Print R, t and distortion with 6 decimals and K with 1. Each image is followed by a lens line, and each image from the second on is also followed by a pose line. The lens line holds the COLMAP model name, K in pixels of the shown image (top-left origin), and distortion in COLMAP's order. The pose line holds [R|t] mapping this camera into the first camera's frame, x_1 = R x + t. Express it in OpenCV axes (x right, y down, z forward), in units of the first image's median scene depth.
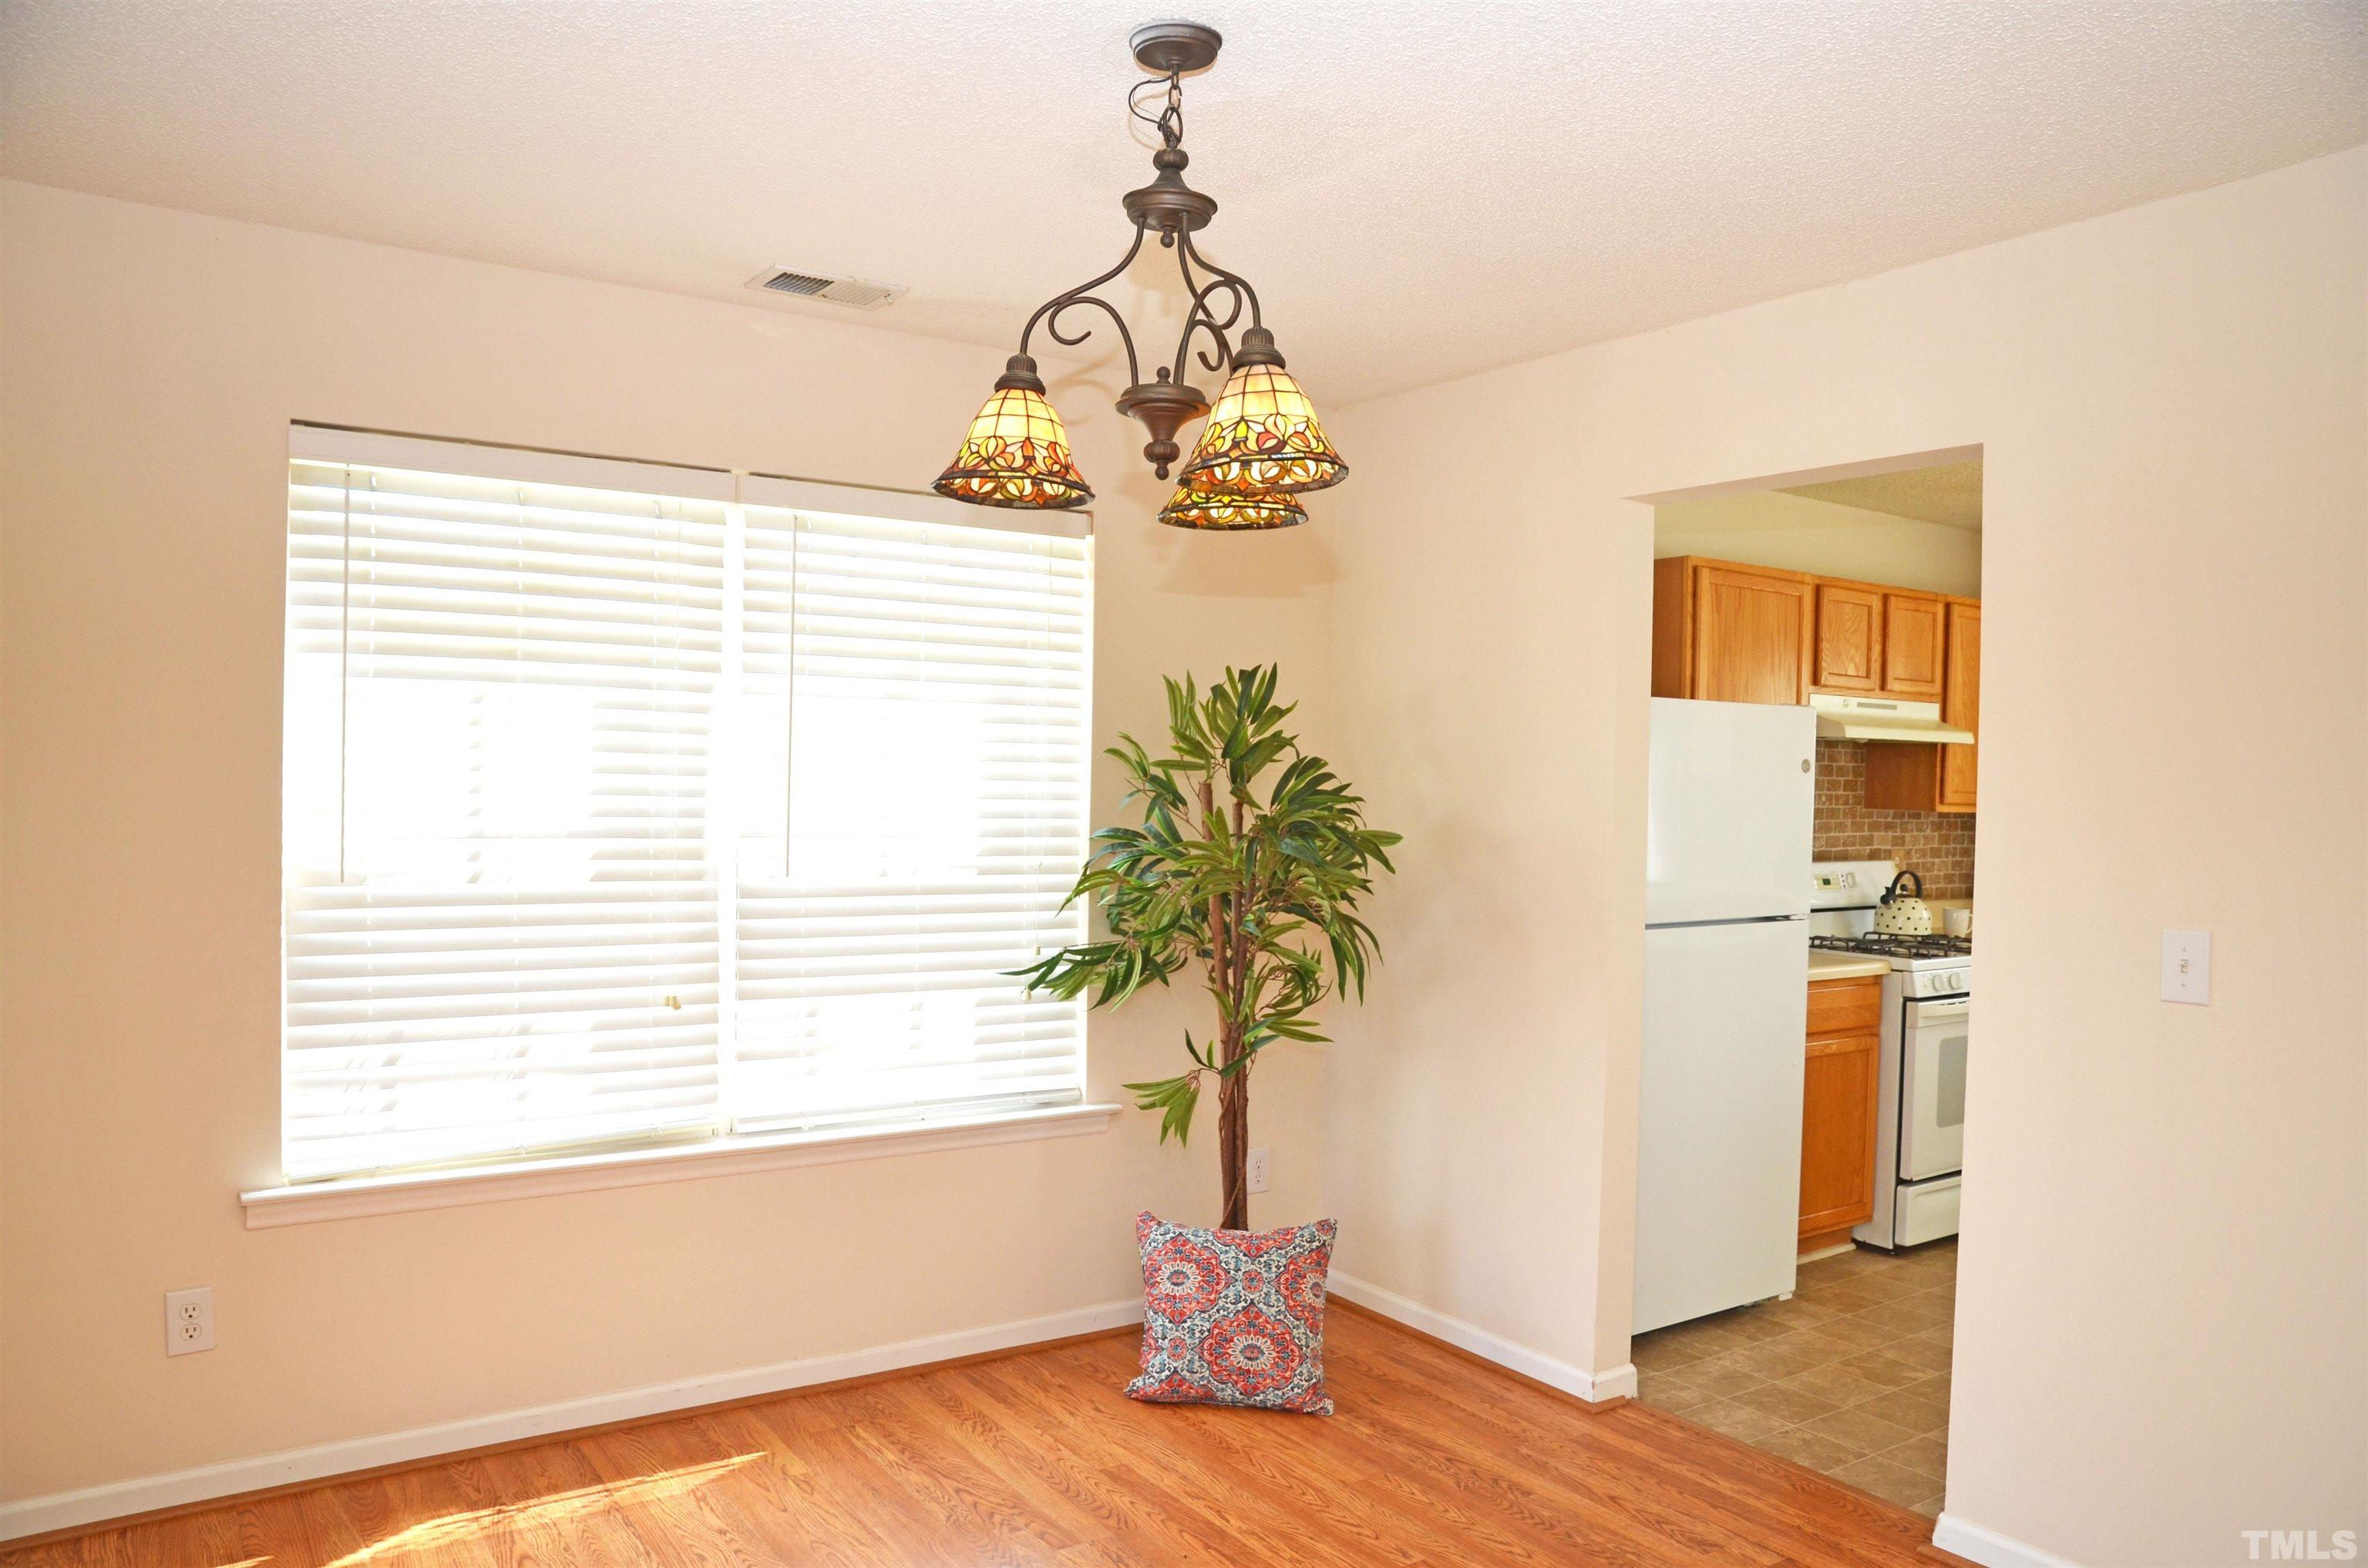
lens RADIAL K [[1687.7, 0, 1176.6], [0, 1687.7, 823.2], [0, 0, 1]] dist [-0.082087, -0.000937]
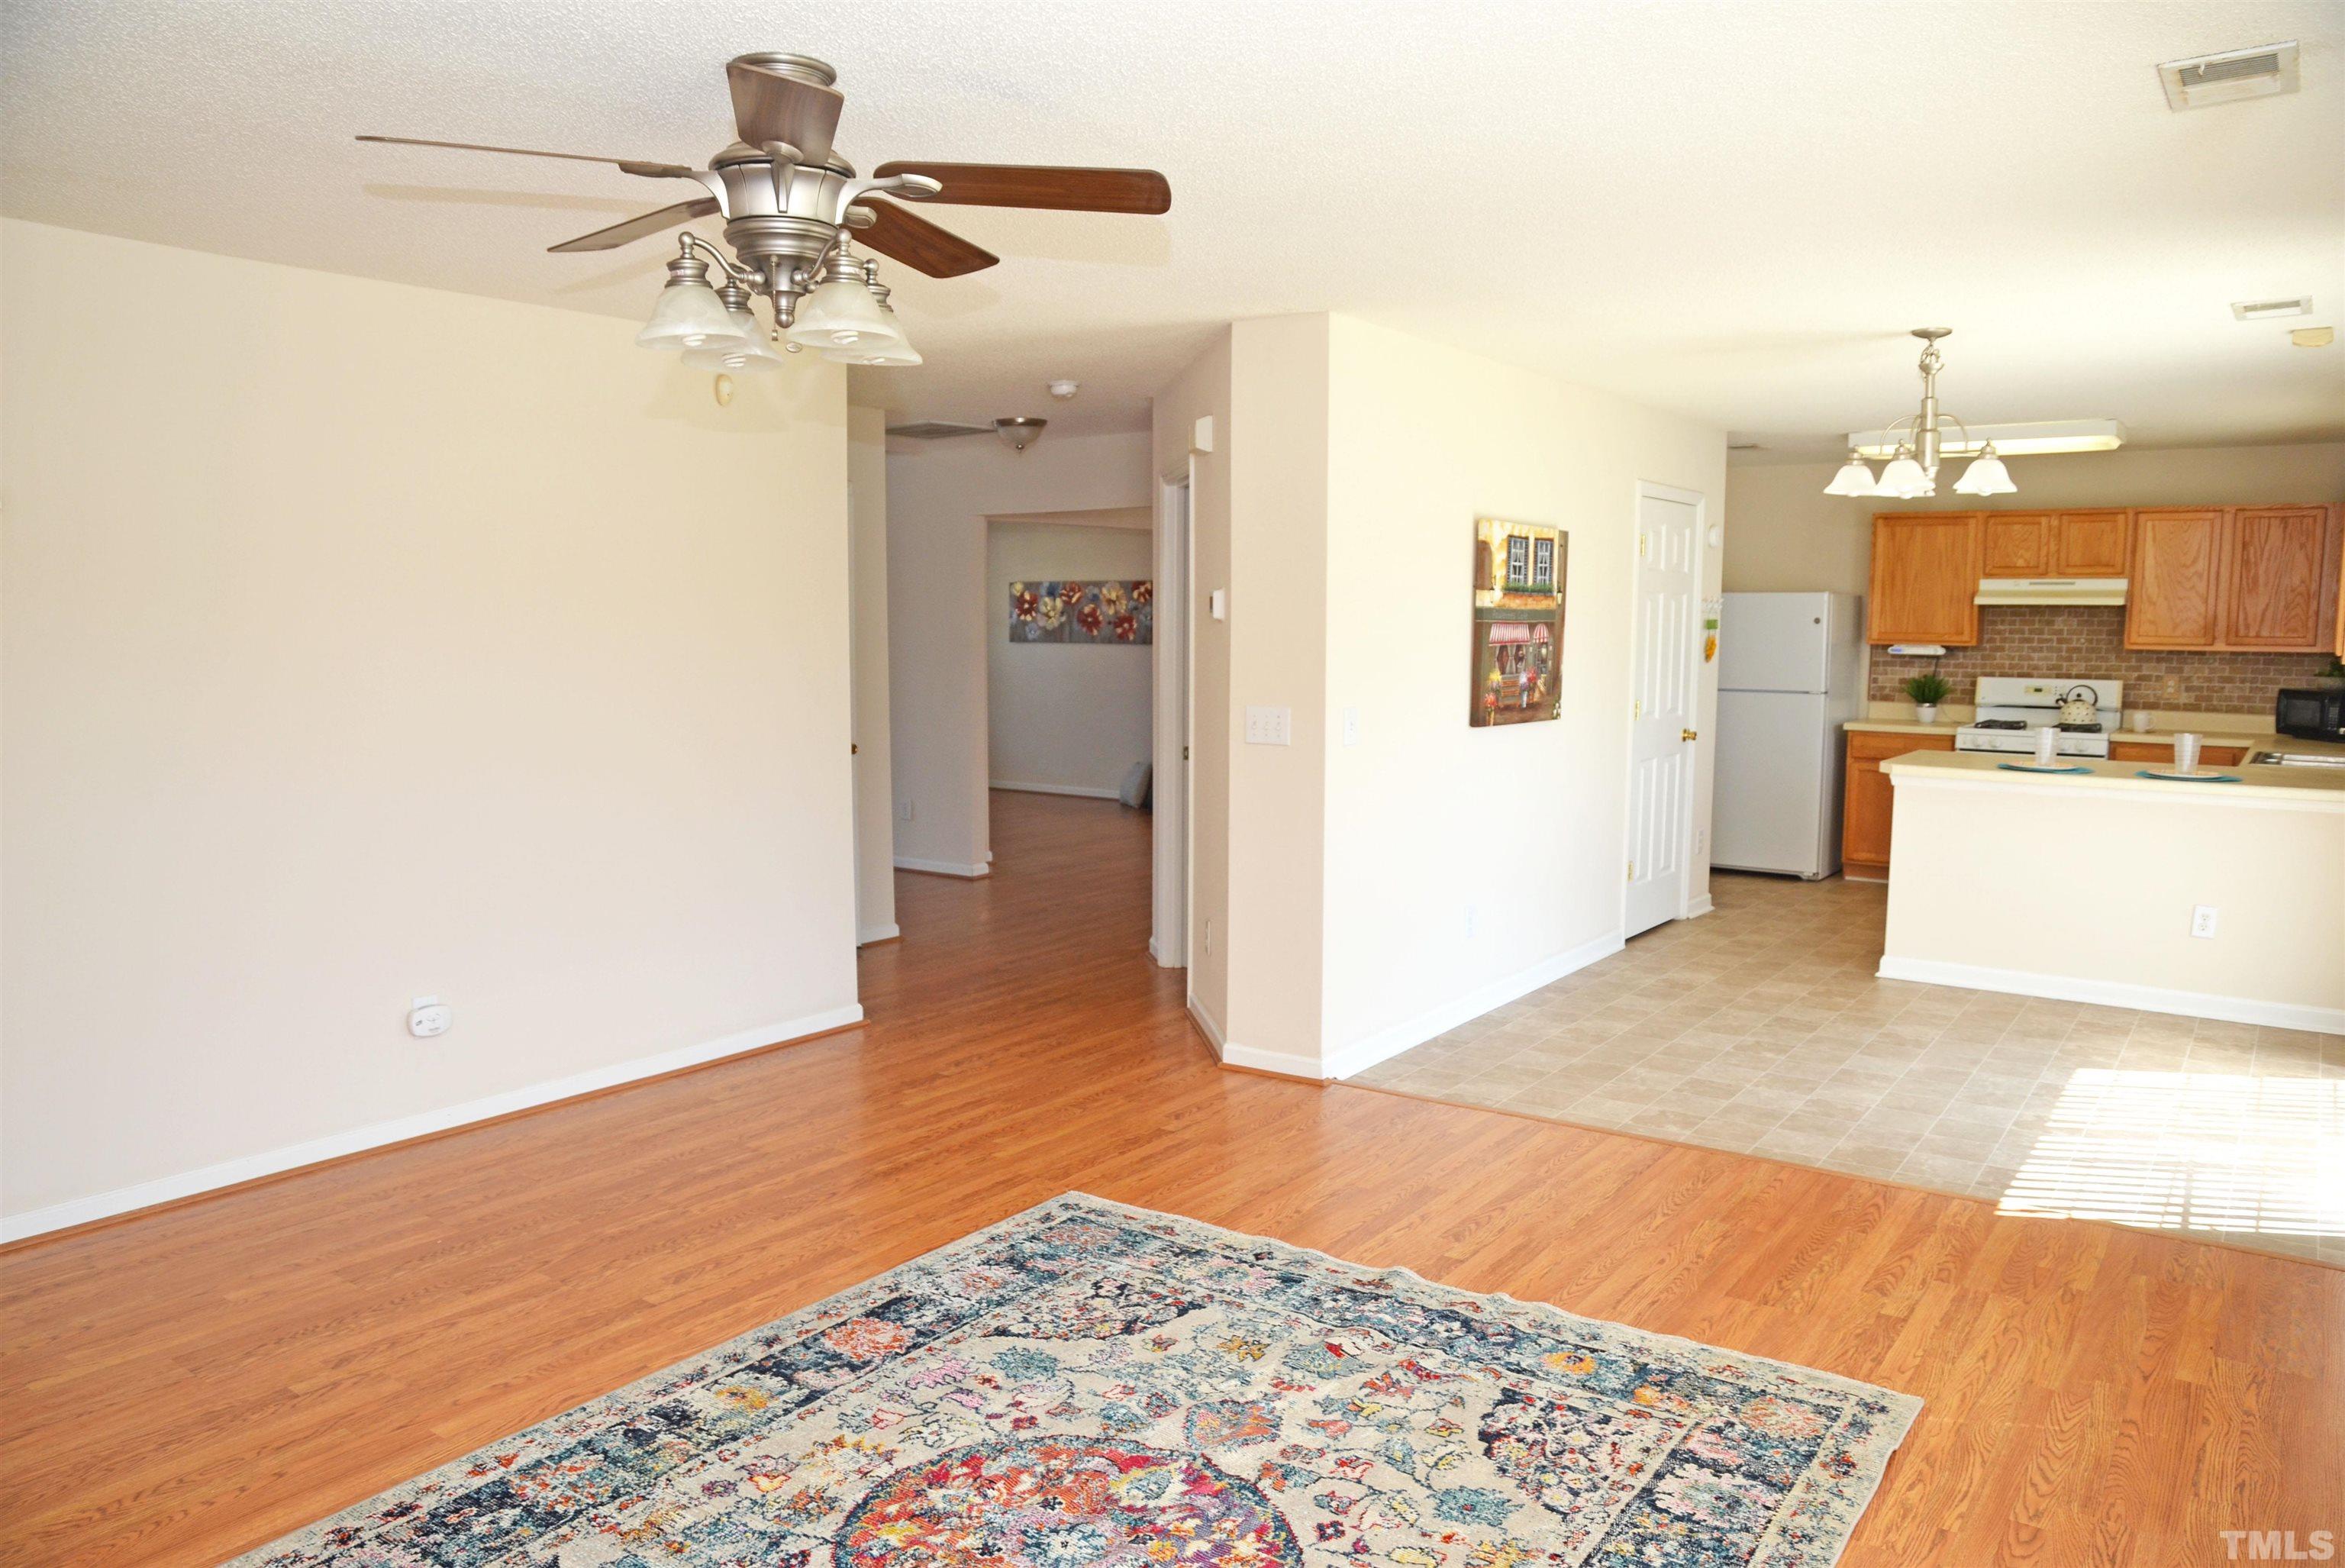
lens RADIAL K [[1636.4, 0, 1186.3], [0, 1636.4, 816.5], [0, 0, 1]] dist [-0.113559, 0.084393]
pose [[0.336280, 0.093273, -0.937132, 2.414776], [-0.026812, 0.995628, 0.089474, 0.062209], [0.941380, -0.004963, 0.337311, -0.506708]]
